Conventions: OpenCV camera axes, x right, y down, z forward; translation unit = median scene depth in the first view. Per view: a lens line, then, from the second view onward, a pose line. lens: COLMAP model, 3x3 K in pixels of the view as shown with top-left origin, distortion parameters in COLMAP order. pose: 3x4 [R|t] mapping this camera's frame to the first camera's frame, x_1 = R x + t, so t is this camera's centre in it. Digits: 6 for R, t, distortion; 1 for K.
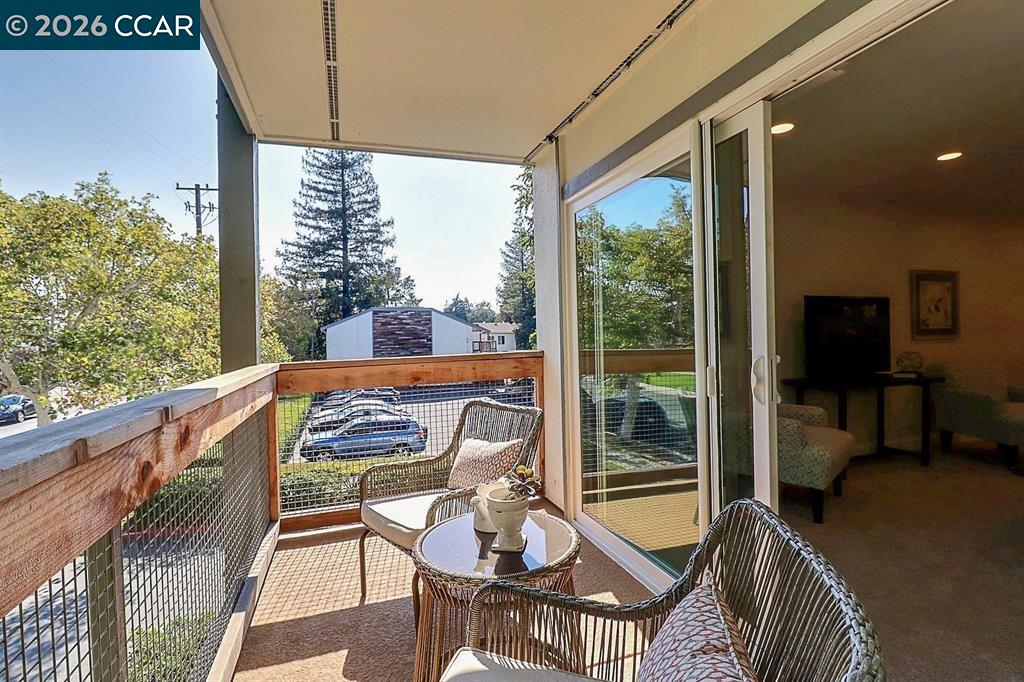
lens RADIAL K [[512.0, 0, 512.0], [0, 512.0, 341.0], [0, 0, 1]] dist [-0.000900, -0.001981]
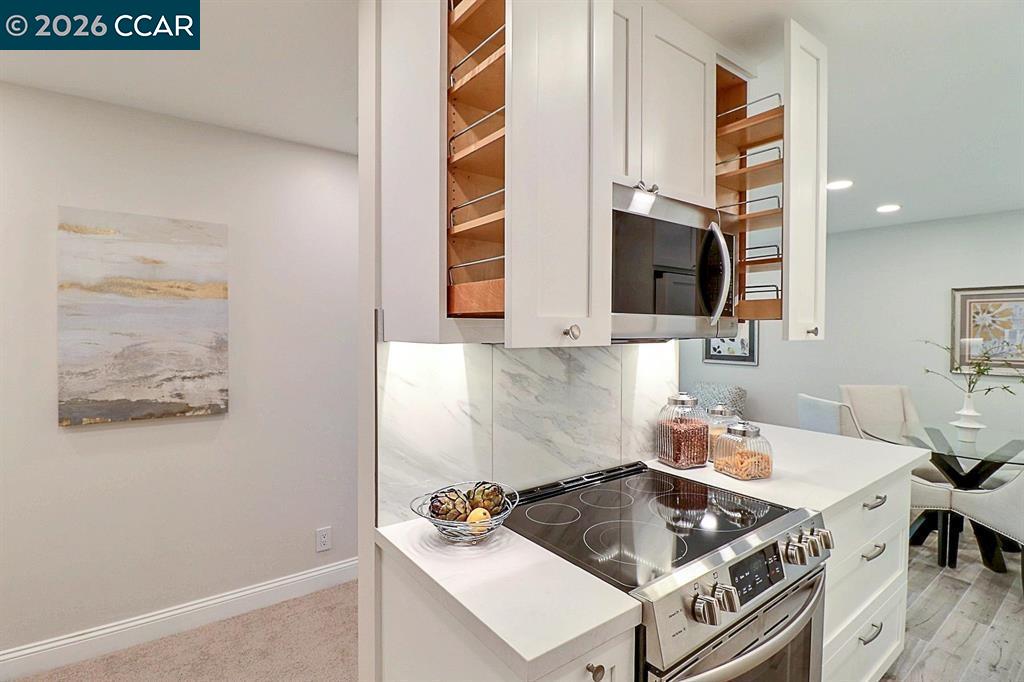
lens RADIAL K [[512.0, 0, 512.0], [0, 512.0, 341.0], [0, 0, 1]] dist [-0.000900, -0.001981]
pose [[0.343846, 0.046311, -0.937883, 1.757786], [-0.022907, 0.998900, 0.040926, -0.093885], [0.938747, 0.007412, 0.344528, 0.124546]]
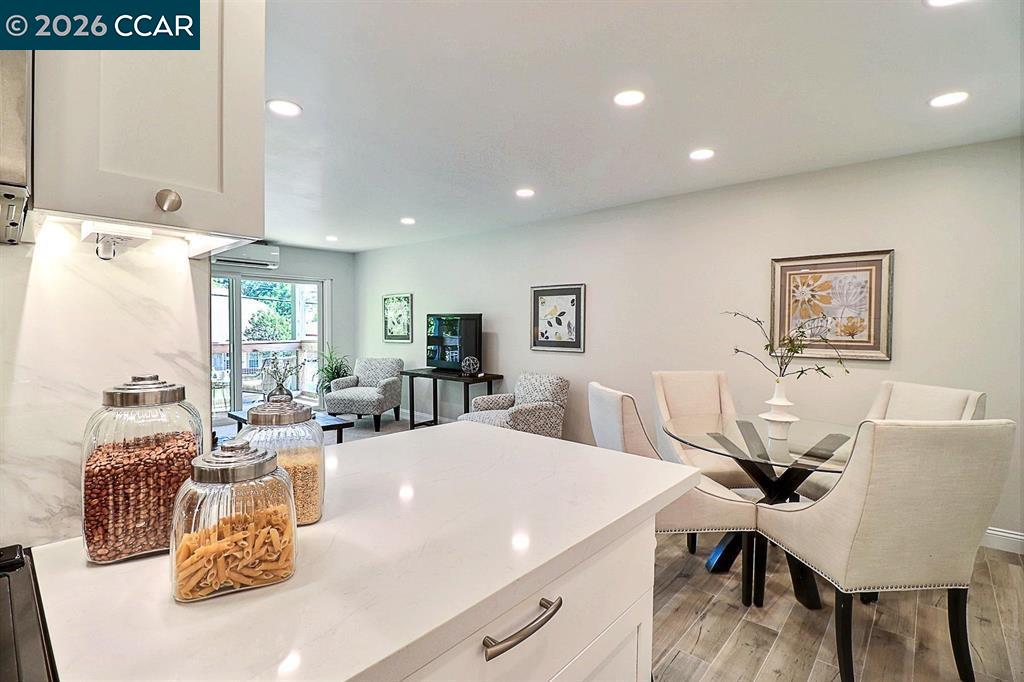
lens RADIAL K [[482.5, 0, 512.0], [0, 482.5, 341.0], [0, 0, 1]] dist [-0.001200, -0.000128]
pose [[0.504296, 0.049472, -0.862112, 1.626913], [-0.029098, 0.998764, 0.040292, -0.061381], [0.863040, 0.004767, 0.505113, 0.425672]]
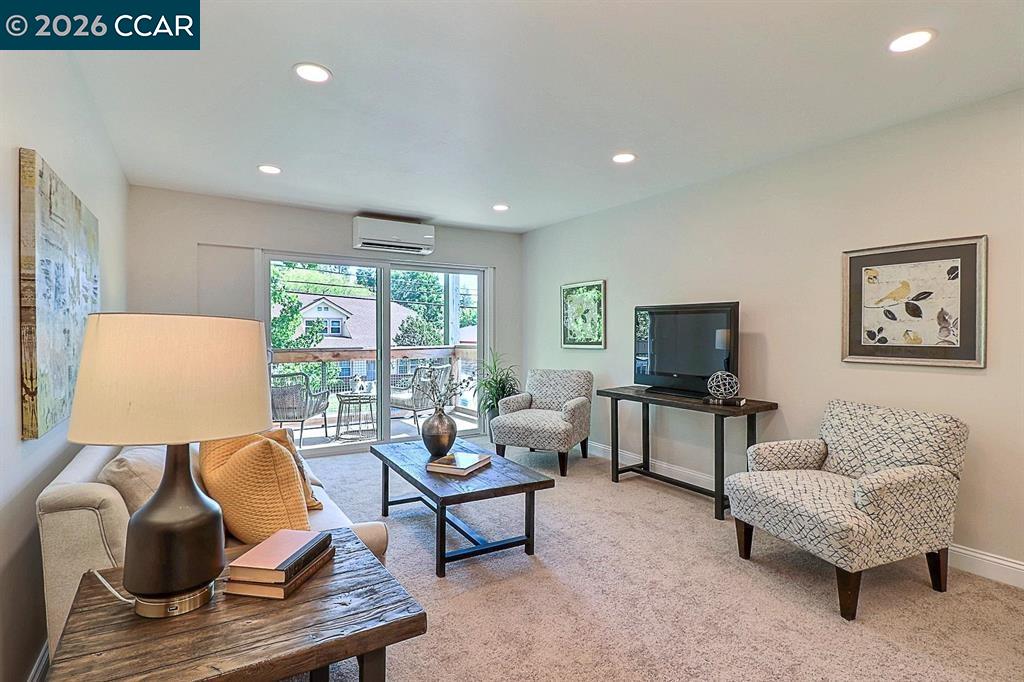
lens RADIAL K [[512.0, 0, 512.0], [0, 512.0, 341.0], [0, 0, 1]] dist [-0.000900, -0.001981]
pose [[0.244197, 0.036925, -0.969022, 1.267452], [-0.022033, 0.999228, 0.032523, -0.039025], [0.969475, 0.013409, 0.244822, 0.437576]]
